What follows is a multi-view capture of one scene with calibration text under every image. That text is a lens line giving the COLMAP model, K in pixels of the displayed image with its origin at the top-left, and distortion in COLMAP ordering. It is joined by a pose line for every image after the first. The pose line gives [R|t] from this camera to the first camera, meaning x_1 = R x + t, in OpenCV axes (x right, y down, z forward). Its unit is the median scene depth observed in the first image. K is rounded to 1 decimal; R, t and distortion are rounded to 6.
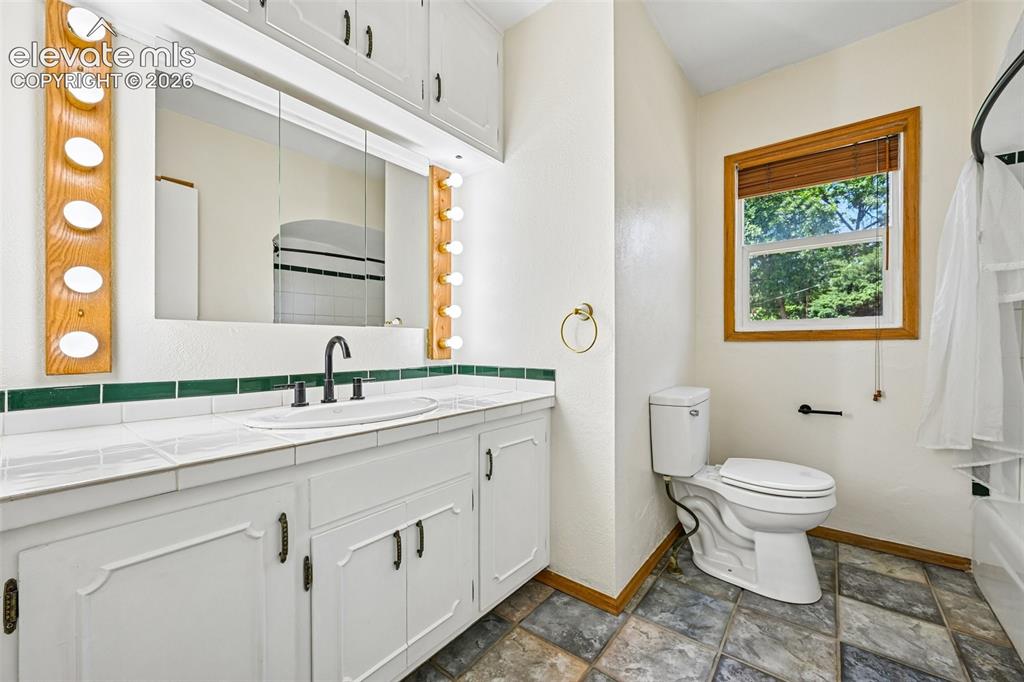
lens RADIAL K [[402.0, 0, 511.7], [0, 402.0, 342.2], [0, 0, 1]] dist [0.002413, -0.000485]
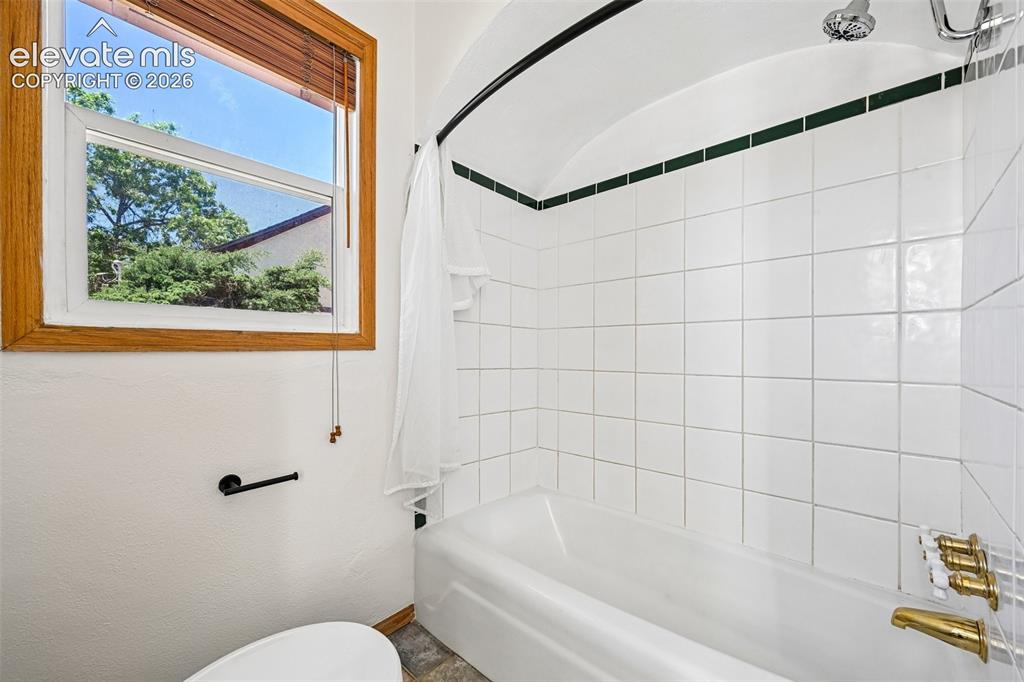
lens RADIAL K [[402.0, 0, 511.5], [0, 402.0, 354.1], [0, 0, 1]] dist [0.002413, -0.000485]
pose [[0.061923, -0.004878, 0.998069, 0.263057], [-0.001608, 0.999986, 0.004987, -0.002826], [-0.998080, -0.001914, 0.061914, 0.664683]]
